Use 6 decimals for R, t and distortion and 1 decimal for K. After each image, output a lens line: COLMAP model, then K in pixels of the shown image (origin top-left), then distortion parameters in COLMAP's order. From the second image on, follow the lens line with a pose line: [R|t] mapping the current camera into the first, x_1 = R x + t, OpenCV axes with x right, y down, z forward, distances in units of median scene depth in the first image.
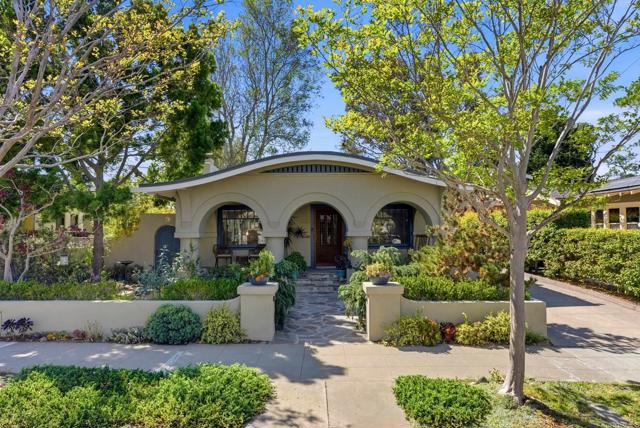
lens RADIAL K [[399.5, 0, 320.0], [0, 399.5, 214.0], [0, 0, 1]] dist [0.002729, 0.000362]
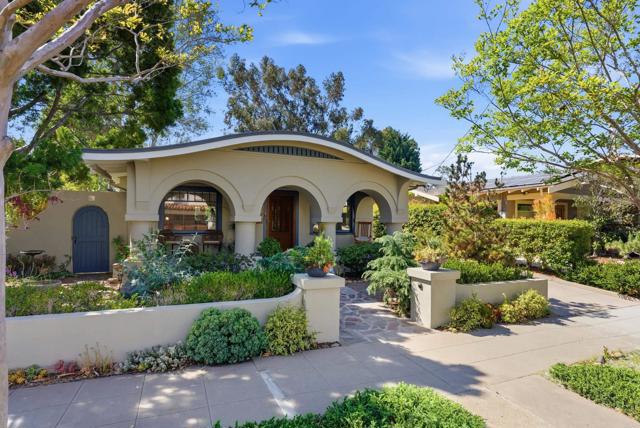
lens RADIAL K [[342.0, 0, 320.2], [0, 342.0, 222.4], [0, 0, 1]] dist [-0.002062, -0.000281]
pose [[0.919662, 0.014336, 0.392448, -0.335772], [-0.033220, 0.998591, 0.041371, 0.026740], [-0.391302, -0.051085, 0.918843, 0.268394]]
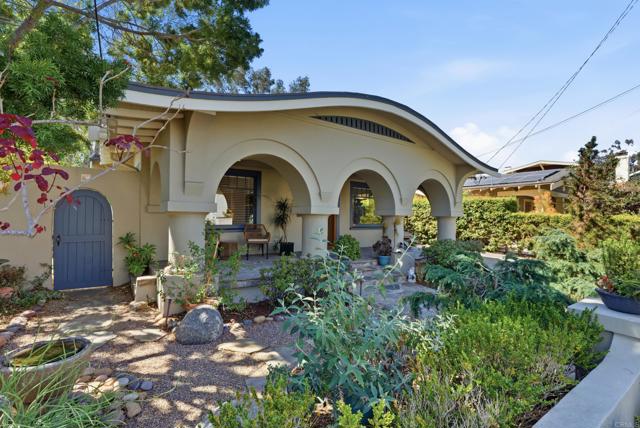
lens RADIAL K [[293.9, 0, 319.6], [0, 293.9, 217.7], [0, 0, 1]] dist [-0.001203, -0.000015]
pose [[0.829004, 0.015033, 0.559041, -0.503636], [-0.044575, 0.998234, 0.039256, 0.054539], [-0.557464, -0.057462, 0.828210, 0.720898]]
